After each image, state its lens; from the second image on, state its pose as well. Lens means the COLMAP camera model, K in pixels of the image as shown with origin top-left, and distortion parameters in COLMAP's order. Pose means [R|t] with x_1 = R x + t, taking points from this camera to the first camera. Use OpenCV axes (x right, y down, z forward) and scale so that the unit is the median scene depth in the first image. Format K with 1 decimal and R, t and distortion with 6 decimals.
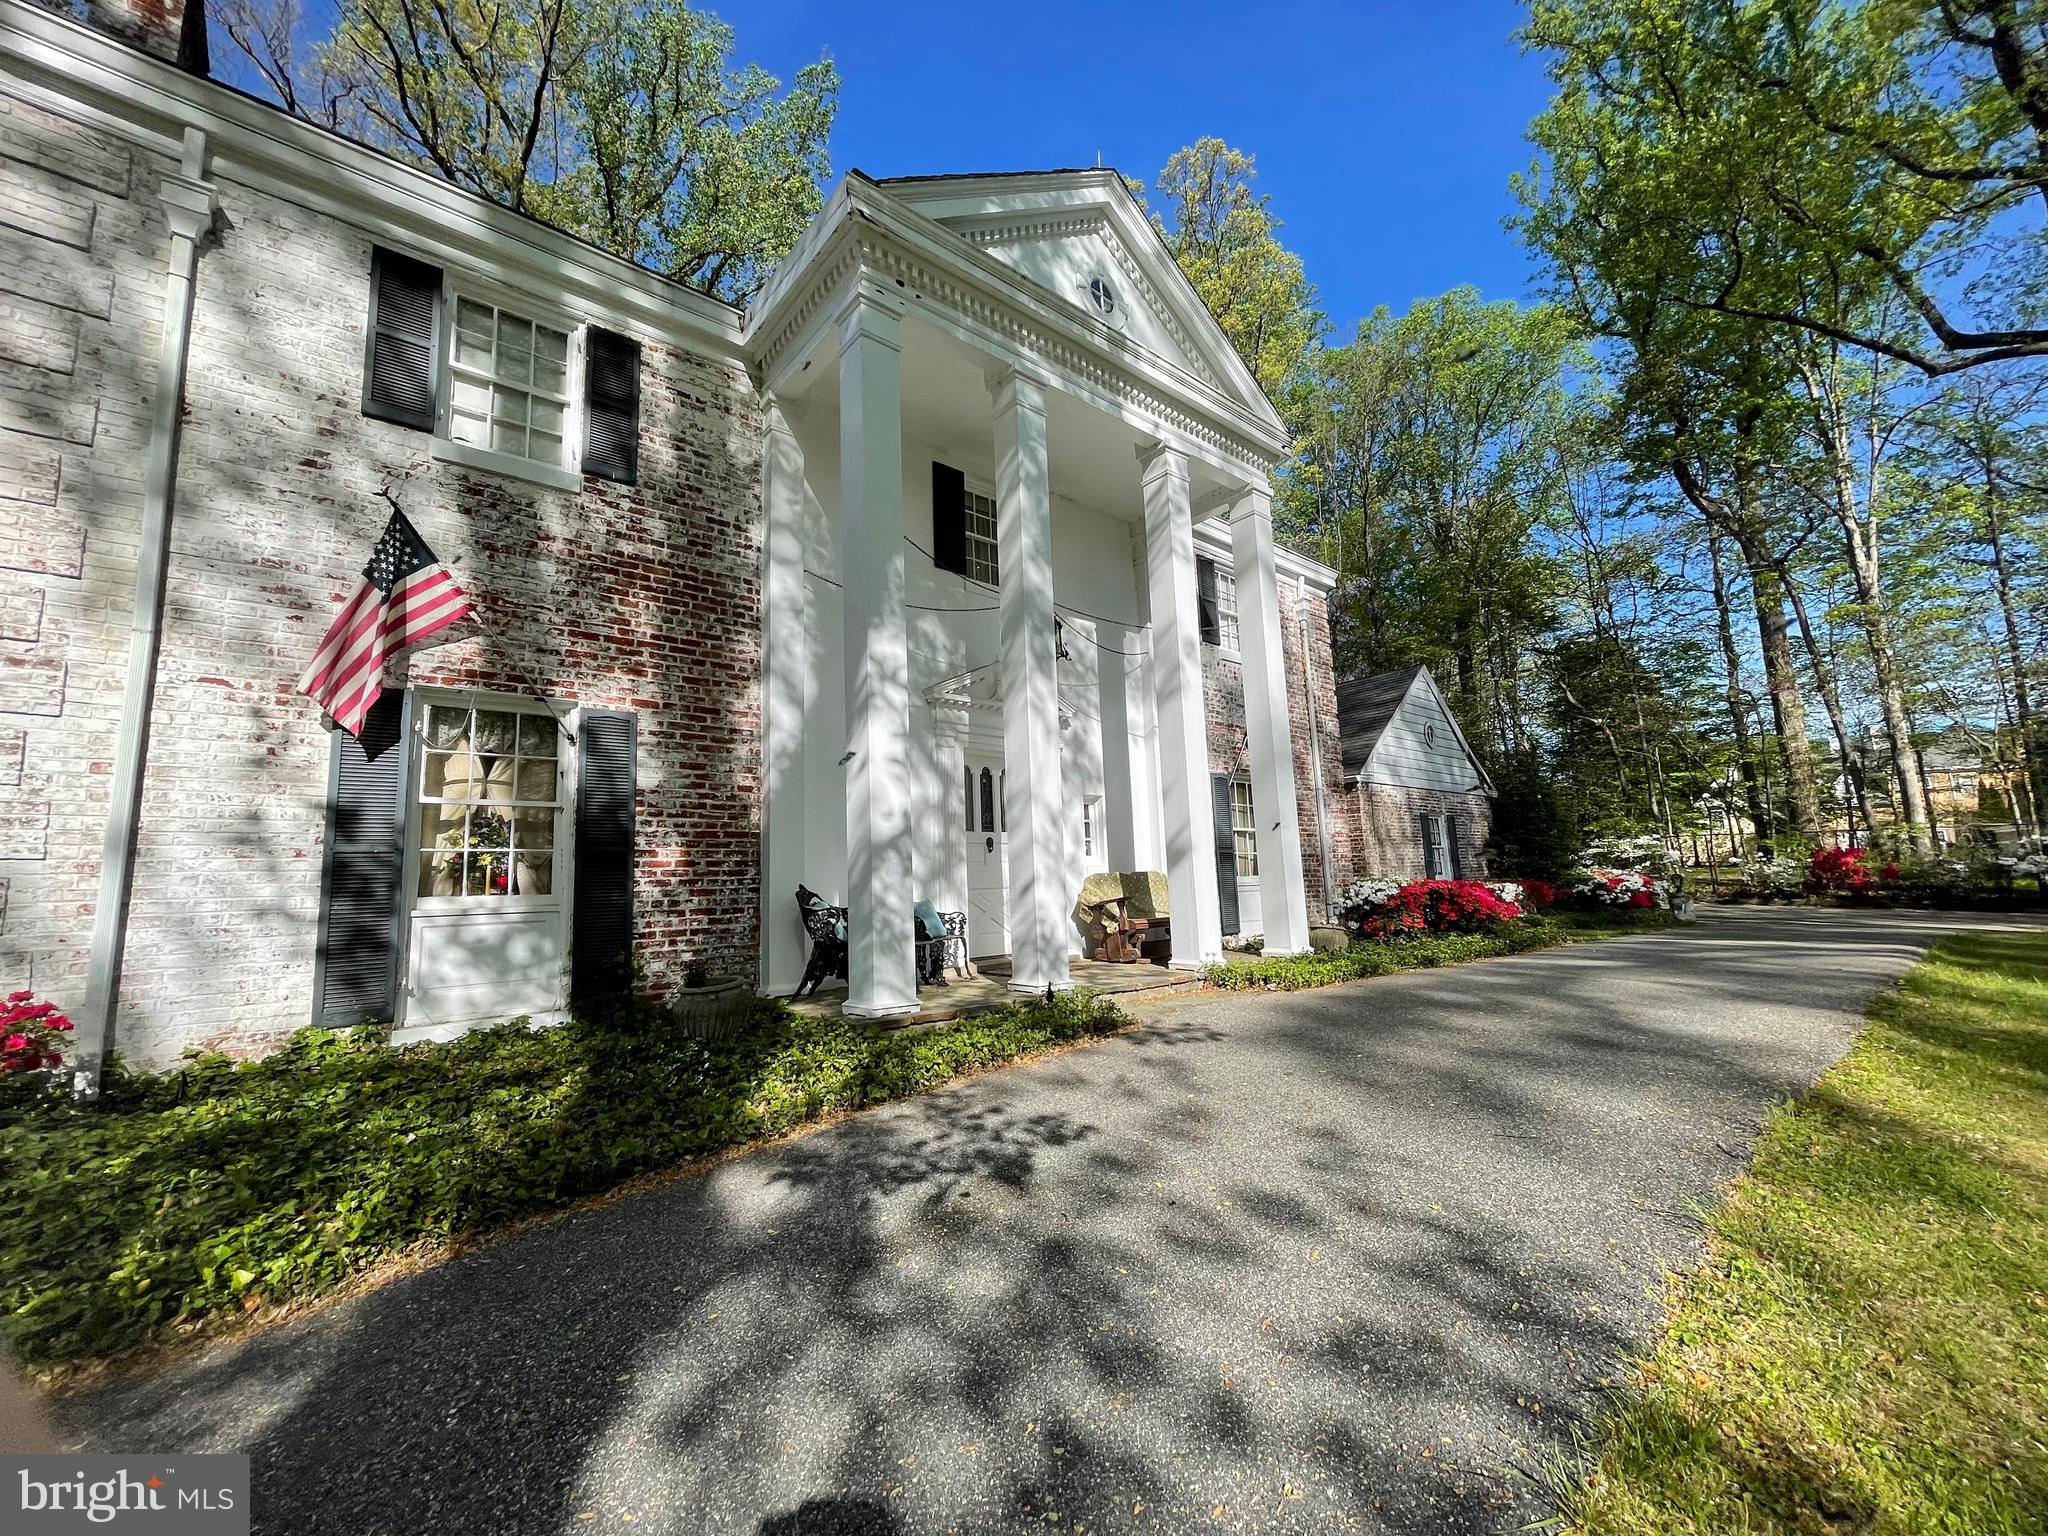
lens RADIAL K [[825.3, 0, 1010.8], [0, 825.3, 775.7], [0, 0, 1]] dist [-0.002787, 0.000523]
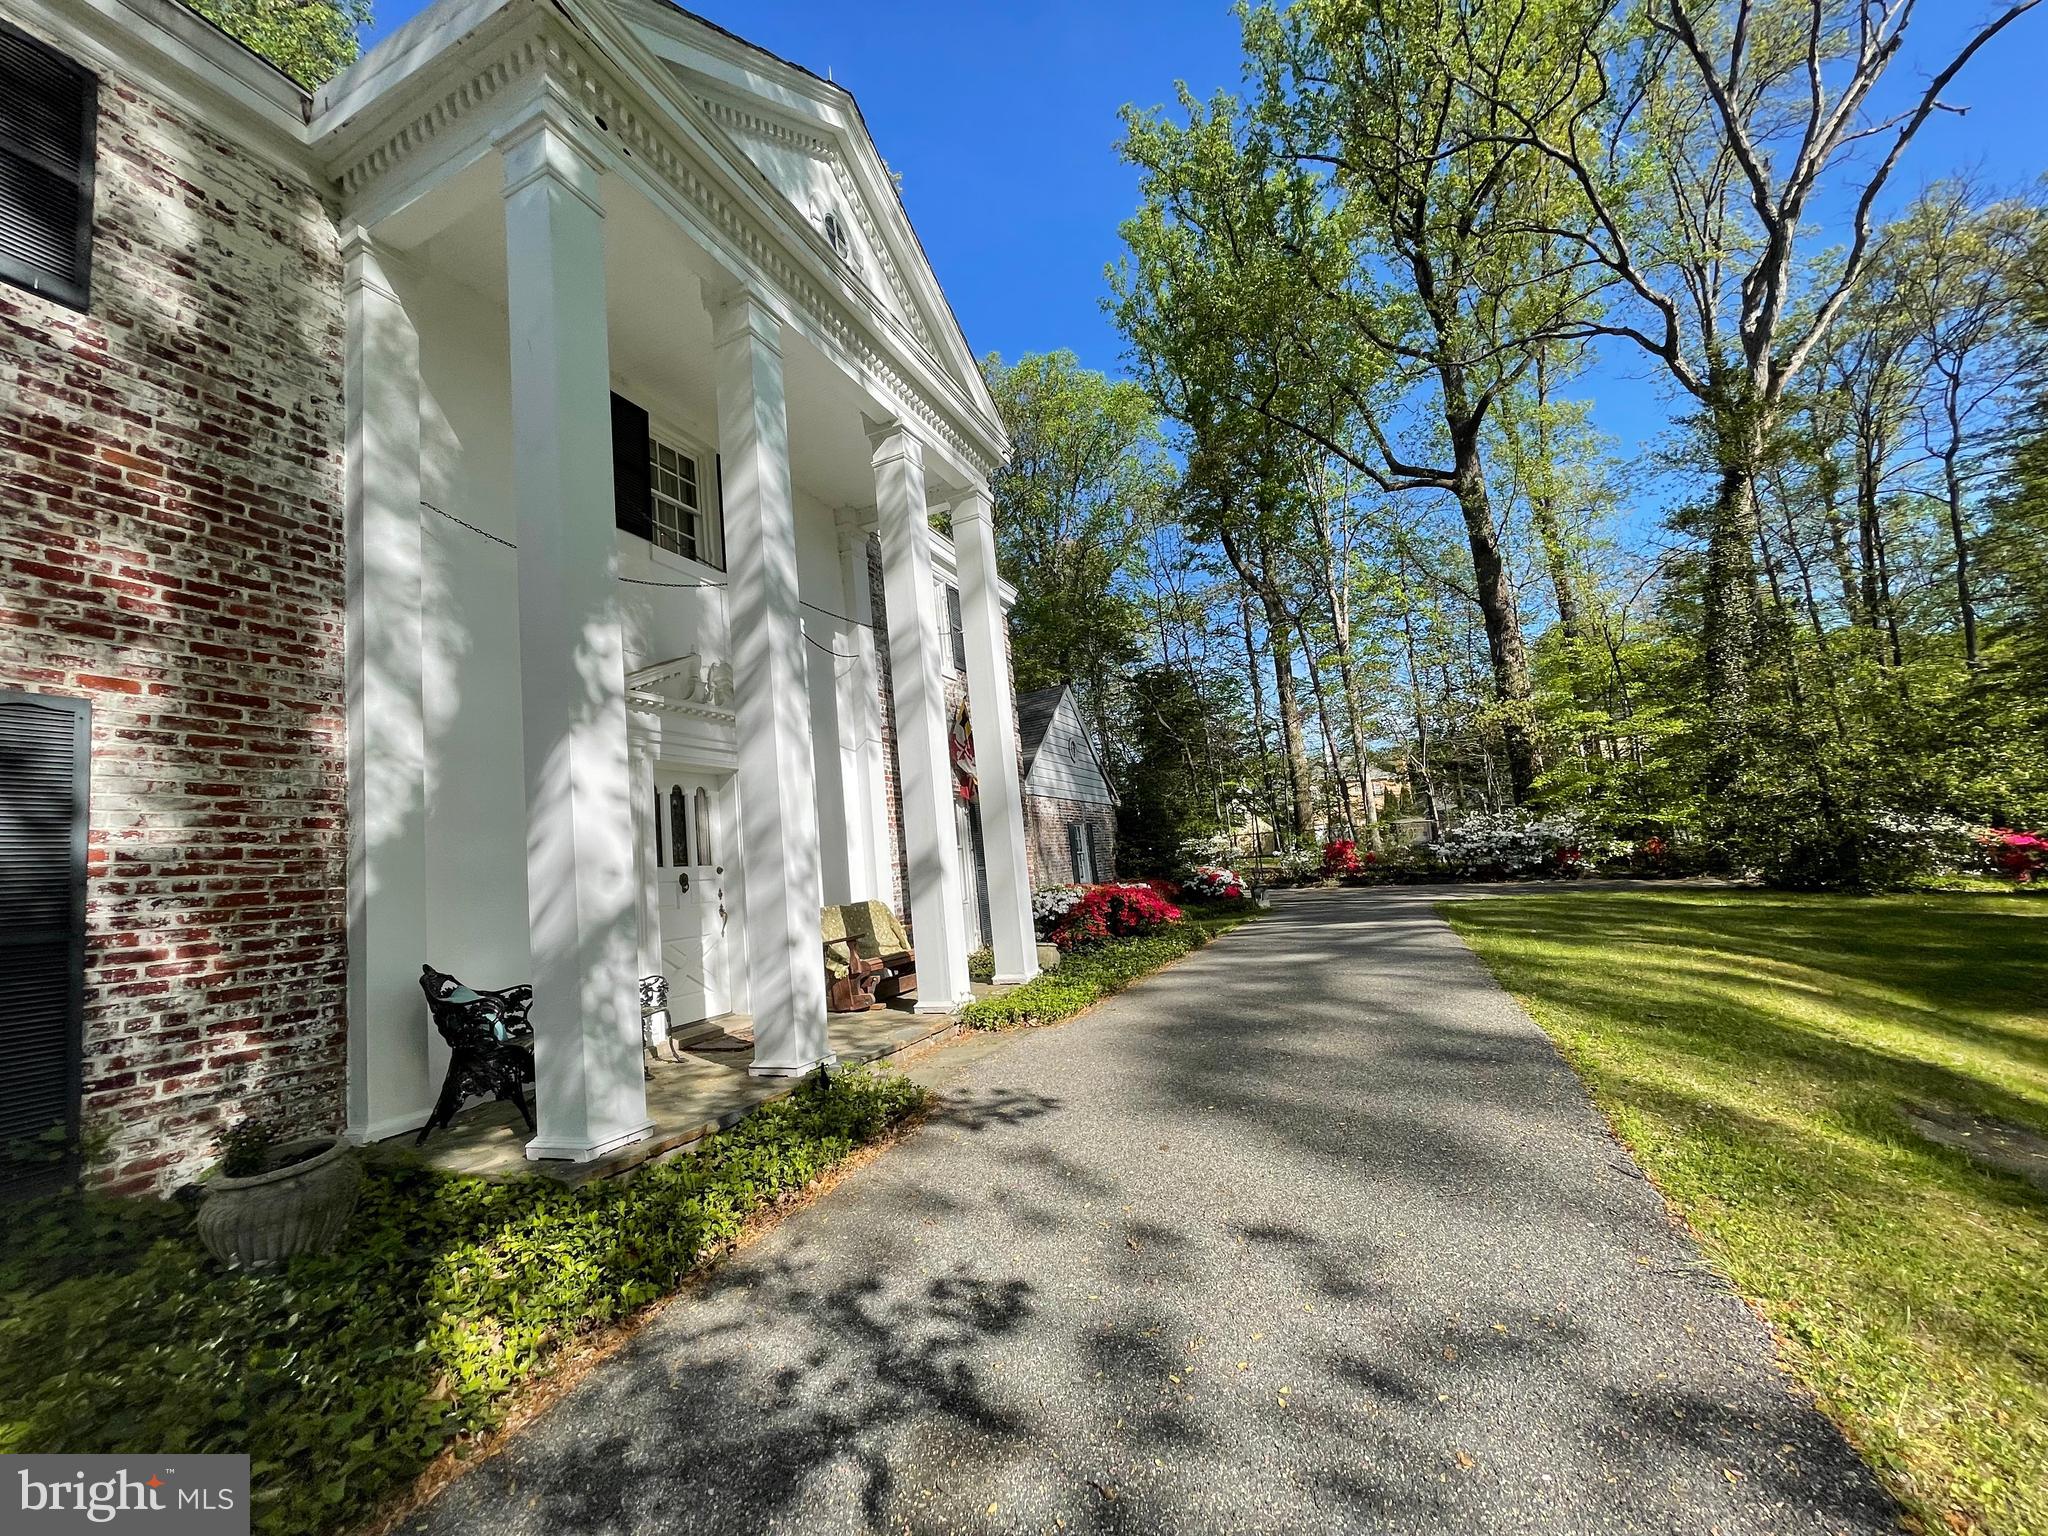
lens RADIAL K [[825.3, 0, 1010.8], [0, 825.3, 775.7], [0, 0, 1]] dist [-0.002787, 0.000523]
pose [[0.891212, 0.000670, 0.453587, -0.128839], [0.004225, 0.999943, -0.009778, -0.012917], [-0.453568, 0.010630, 0.891158, 0.176193]]
